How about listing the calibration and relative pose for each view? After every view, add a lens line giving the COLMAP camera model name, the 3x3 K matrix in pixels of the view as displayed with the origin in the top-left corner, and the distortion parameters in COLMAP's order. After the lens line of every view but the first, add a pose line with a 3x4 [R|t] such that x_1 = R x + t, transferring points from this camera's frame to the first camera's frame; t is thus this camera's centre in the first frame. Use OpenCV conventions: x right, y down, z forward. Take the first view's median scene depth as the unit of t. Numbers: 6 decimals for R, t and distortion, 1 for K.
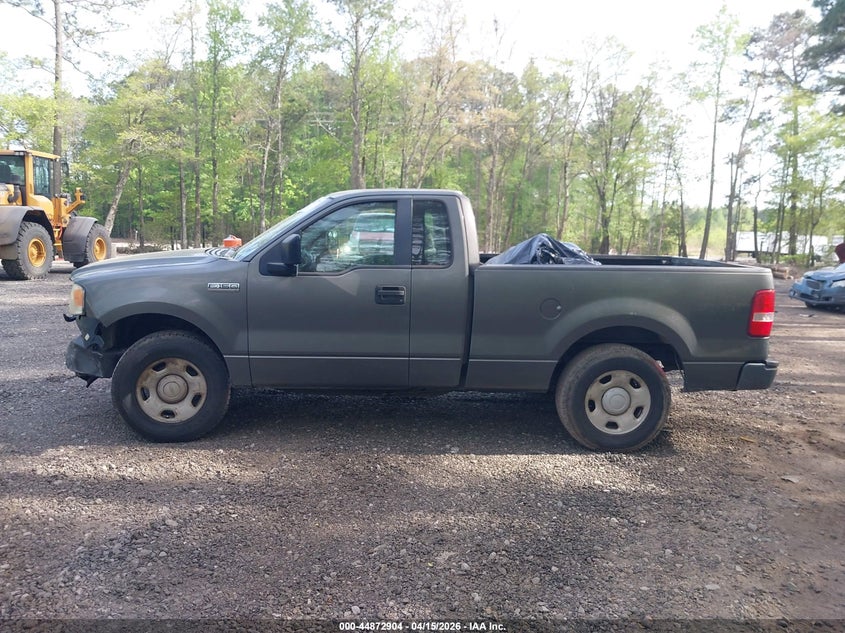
lens RADIAL K [[672.9, 0, 428.0], [0, 672.9, 294.3], [0, 0, 1]] dist [0.052738, -0.109220]
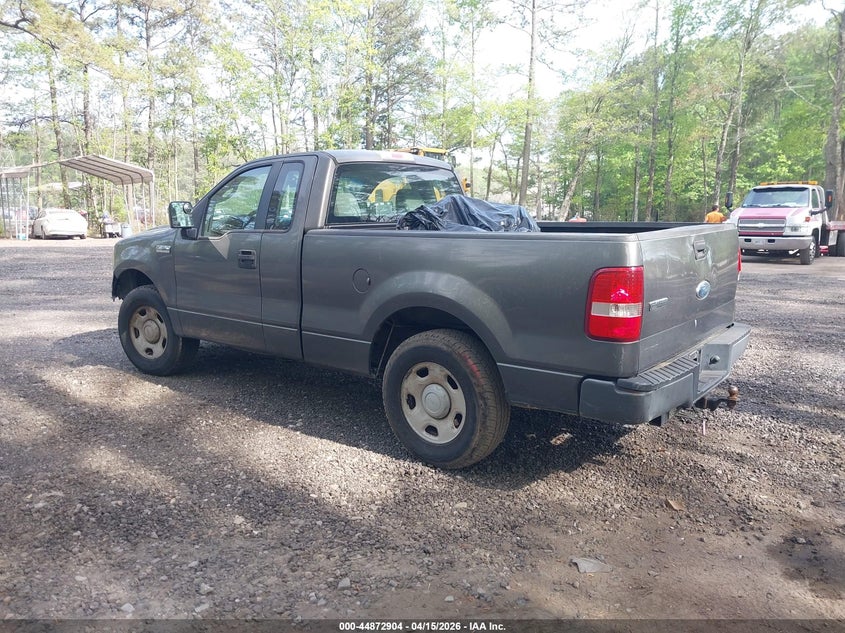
lens RADIAL K [[672.9, 0, 428.0], [0, 672.9, 294.3], [0, 0, 1]] dist [0.052738, -0.109220]
pose [[0.746694, 0.058493, -0.662591, 0.790823], [-0.044518, 0.998287, 0.037960, 0.003494], [0.663676, 0.001153, 0.748019, 0.408187]]
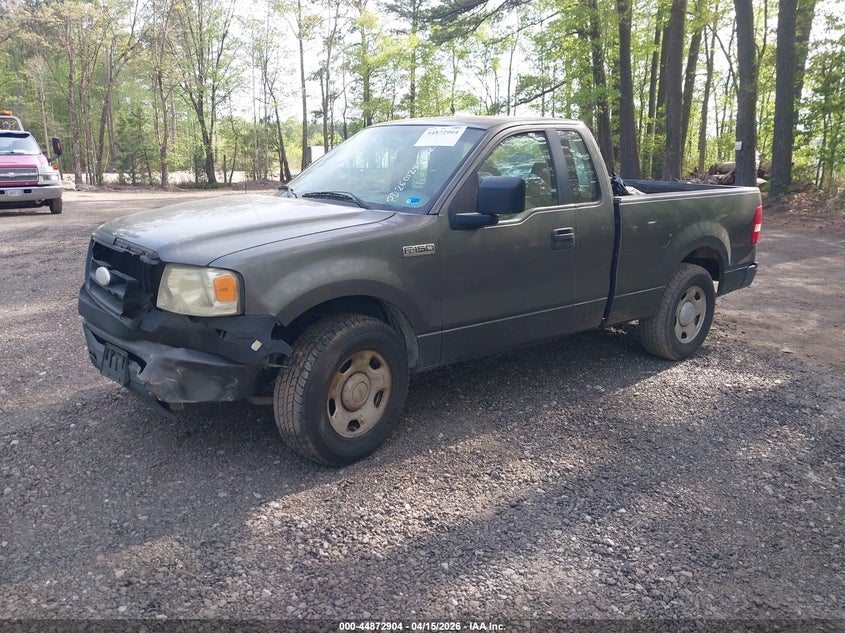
lens RADIAL K [[672.9, 0, 428.0], [0, 672.9, 294.3], [0, 0, 1]] dist [0.052738, -0.109220]
pose [[0.805062, -0.142564, 0.575805, -0.714480], [0.070637, 0.986824, 0.145566, -0.068203], [-0.588971, -0.076517, 0.804524, 0.354932]]
